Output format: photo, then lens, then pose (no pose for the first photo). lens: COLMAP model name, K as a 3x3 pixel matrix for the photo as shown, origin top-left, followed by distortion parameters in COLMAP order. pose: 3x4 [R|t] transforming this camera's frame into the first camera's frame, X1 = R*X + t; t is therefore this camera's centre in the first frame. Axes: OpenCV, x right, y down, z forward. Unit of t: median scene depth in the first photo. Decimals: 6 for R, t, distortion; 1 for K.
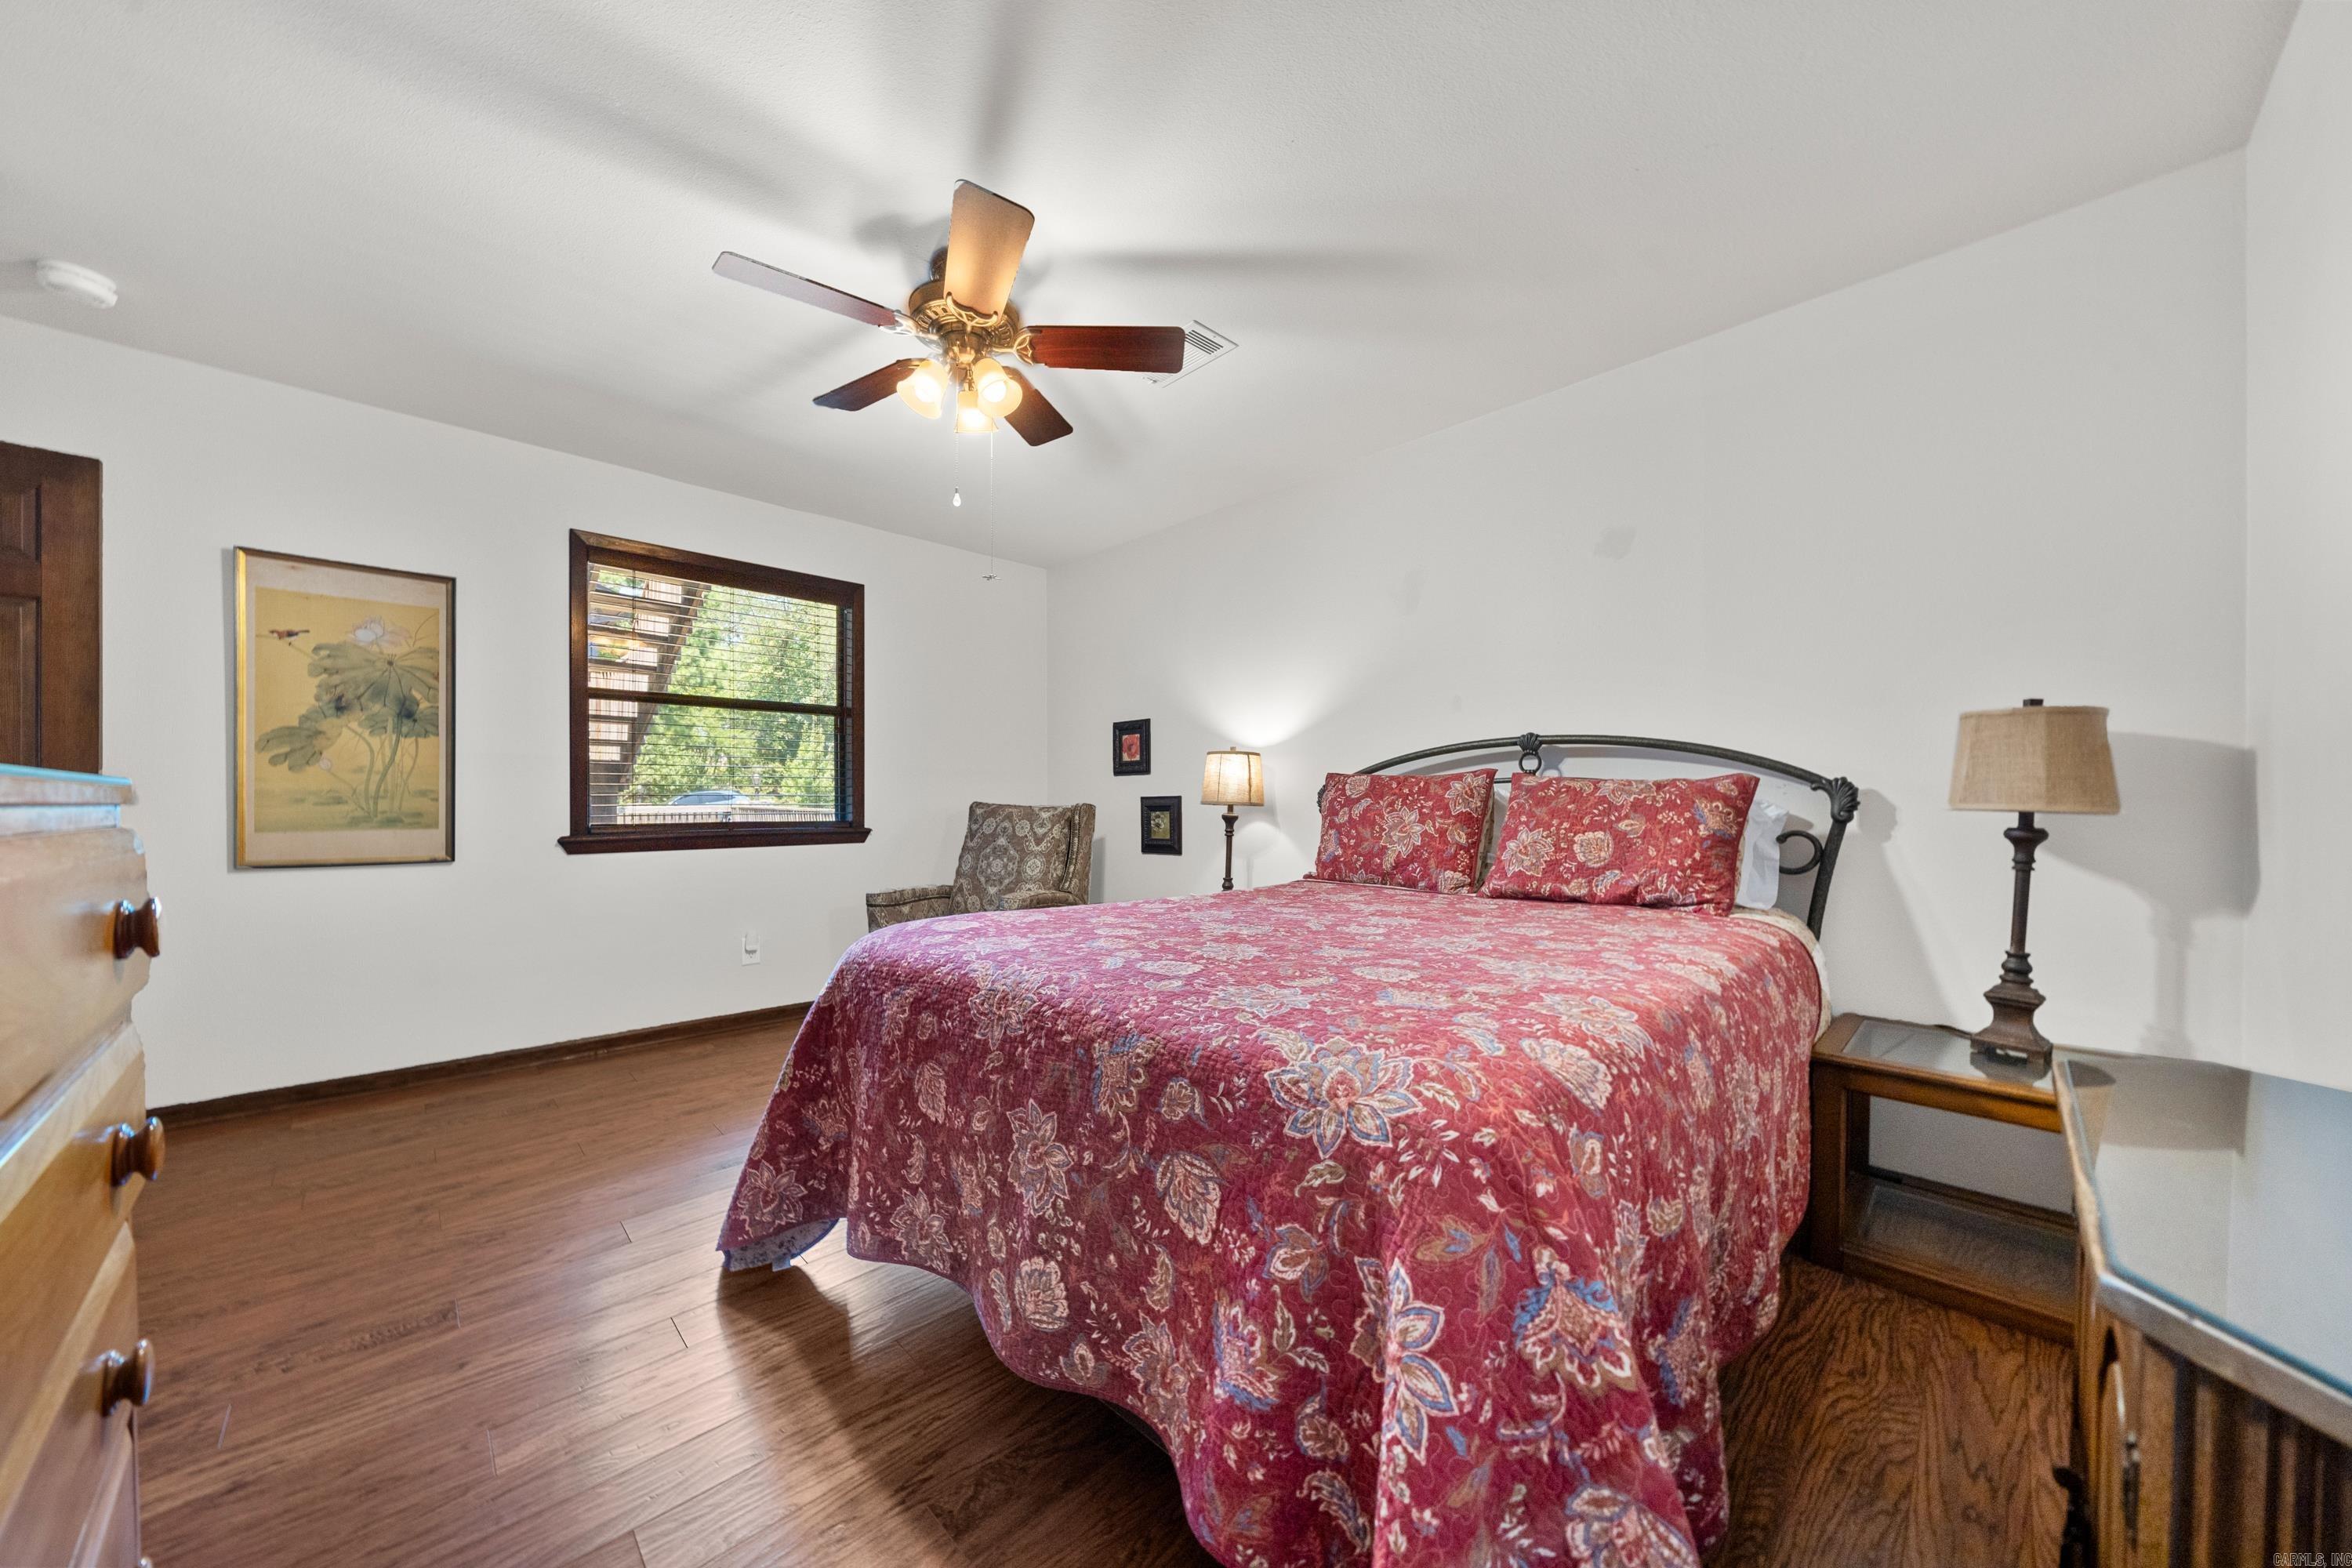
lens RADIAL K [[802.8, 0, 1169.3], [0, 802.8, 795.6], [0, 0, 1]] dist [-0.001511, -0.000028]
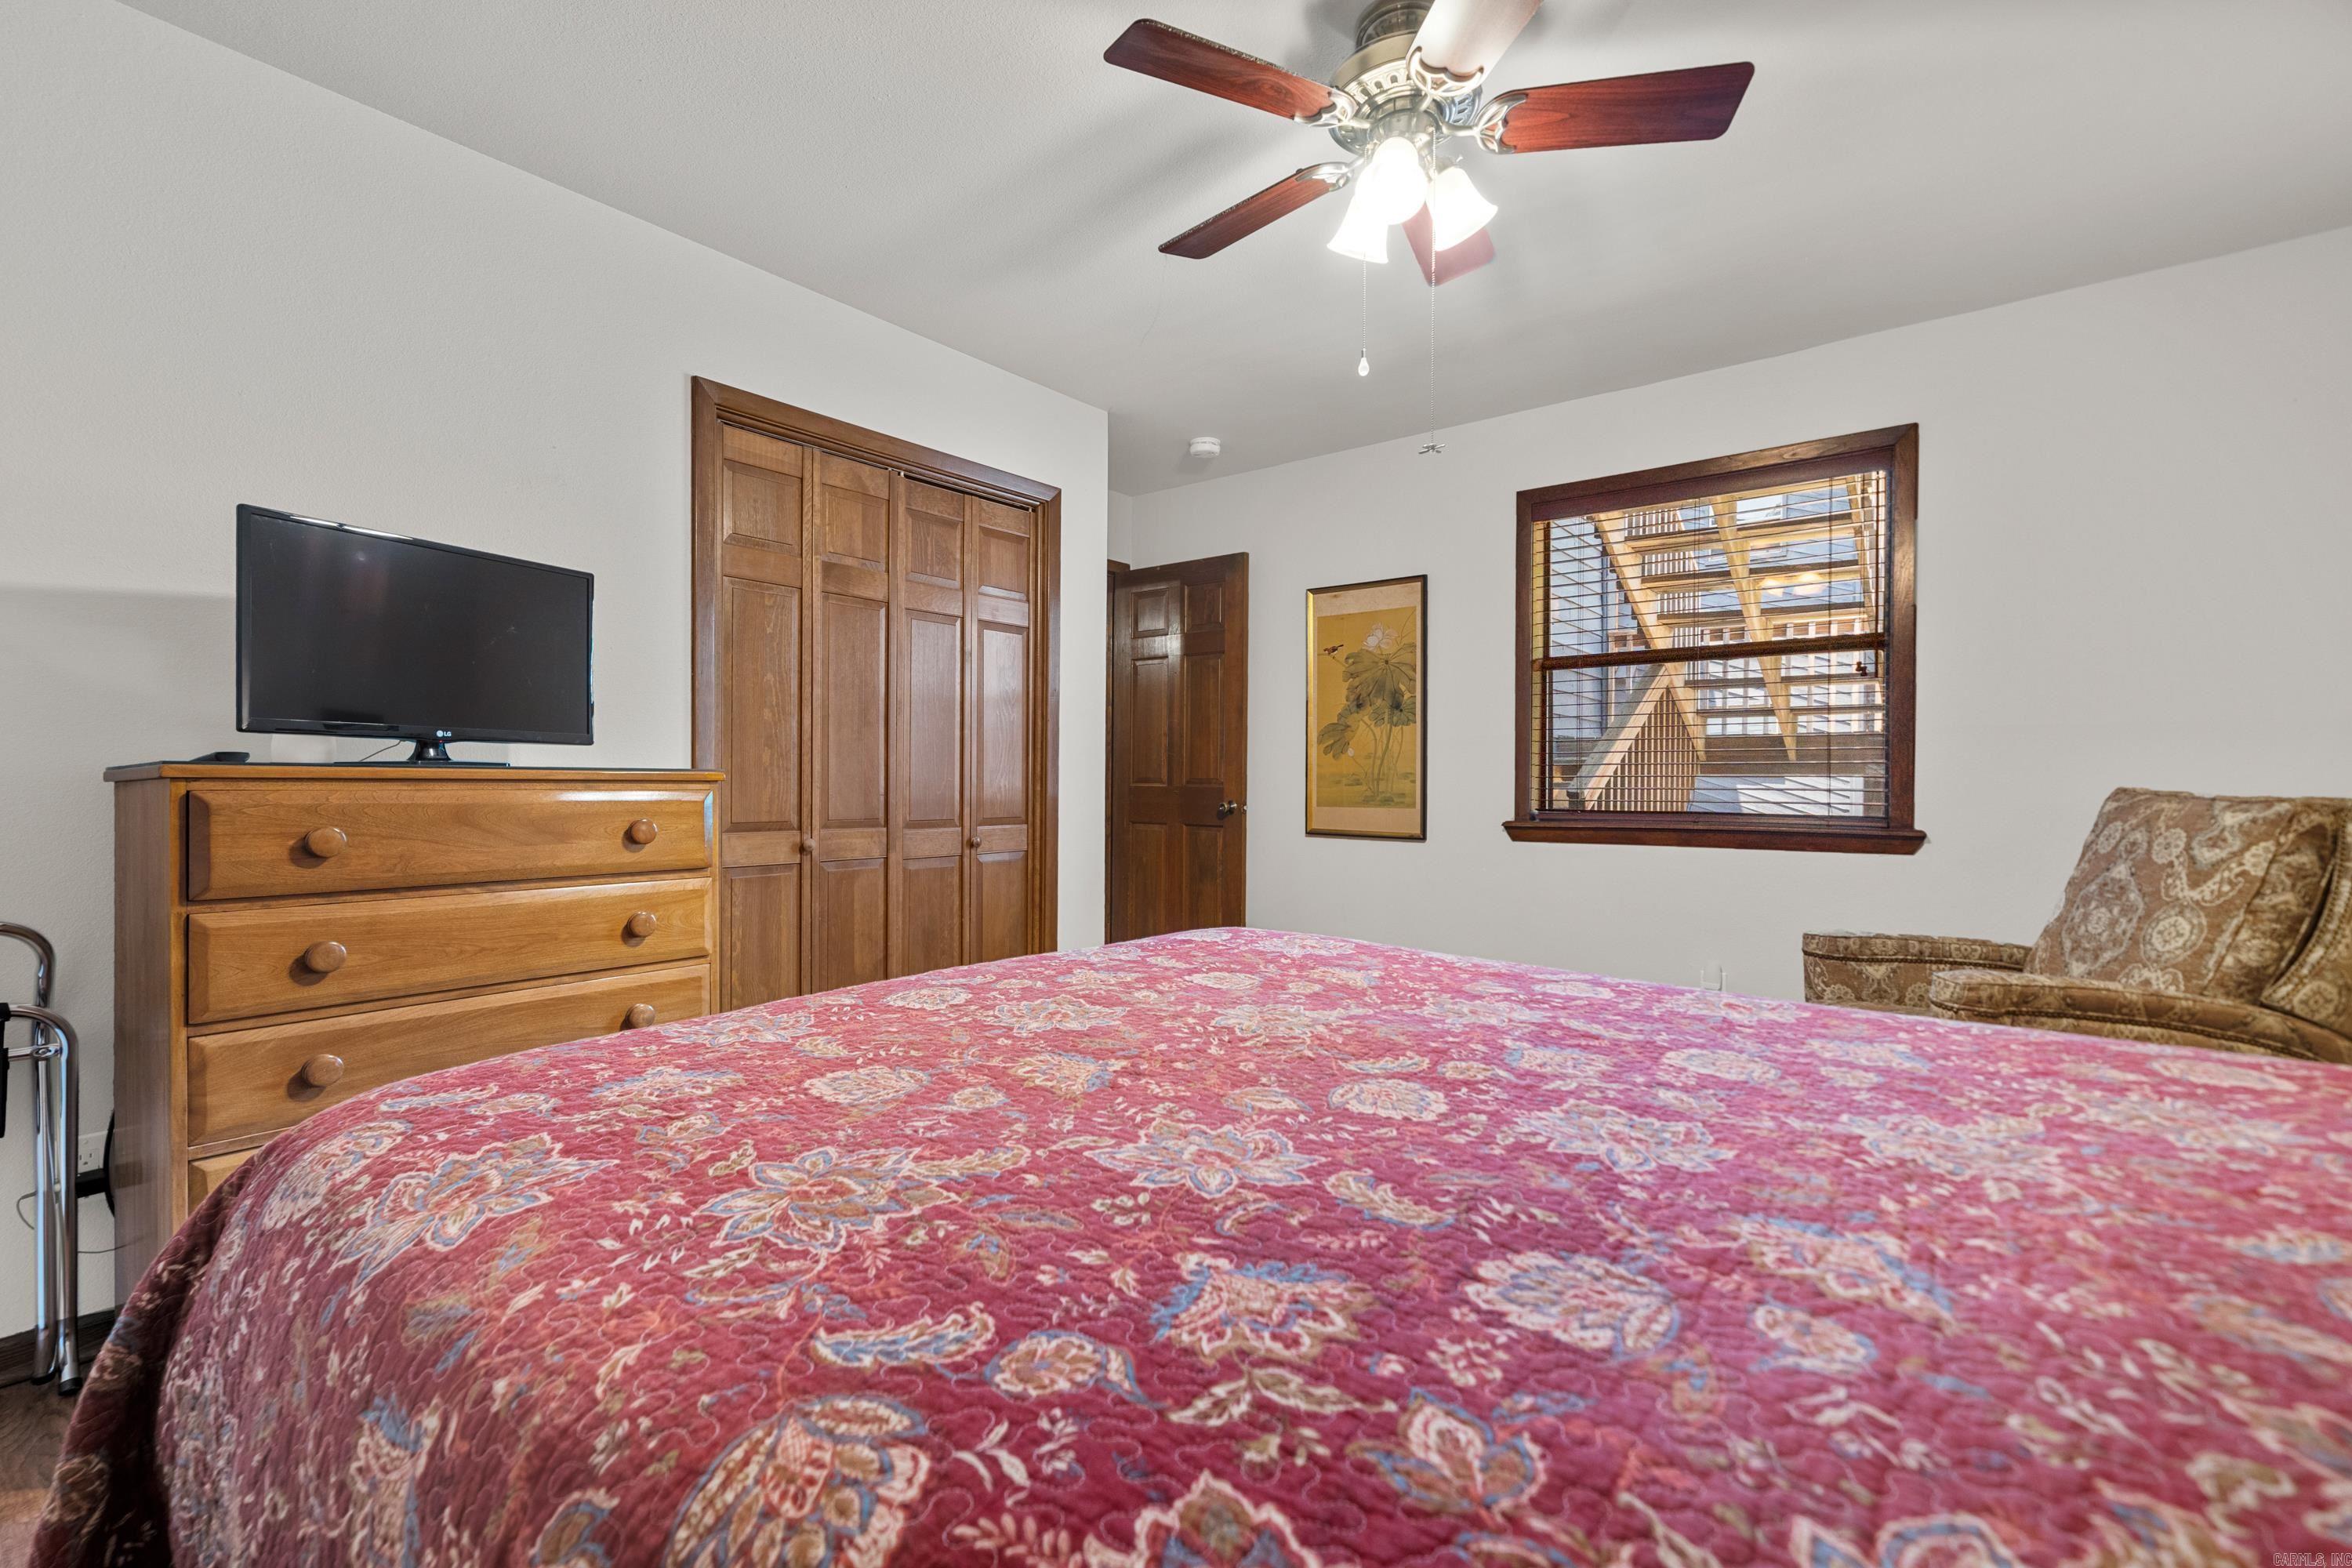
lens RADIAL K [[1041.2, 0, 1176.0], [0, 1041.2, 784.0], [0, 0, 1]] dist [-0.017749, -0.000006]
pose [[0.107568, 0.002514, -0.994195, 0.470869], [0.002300, 0.999993, 0.002777, 0.003718], [0.994195, -0.002586, 0.107562, 0.542801]]
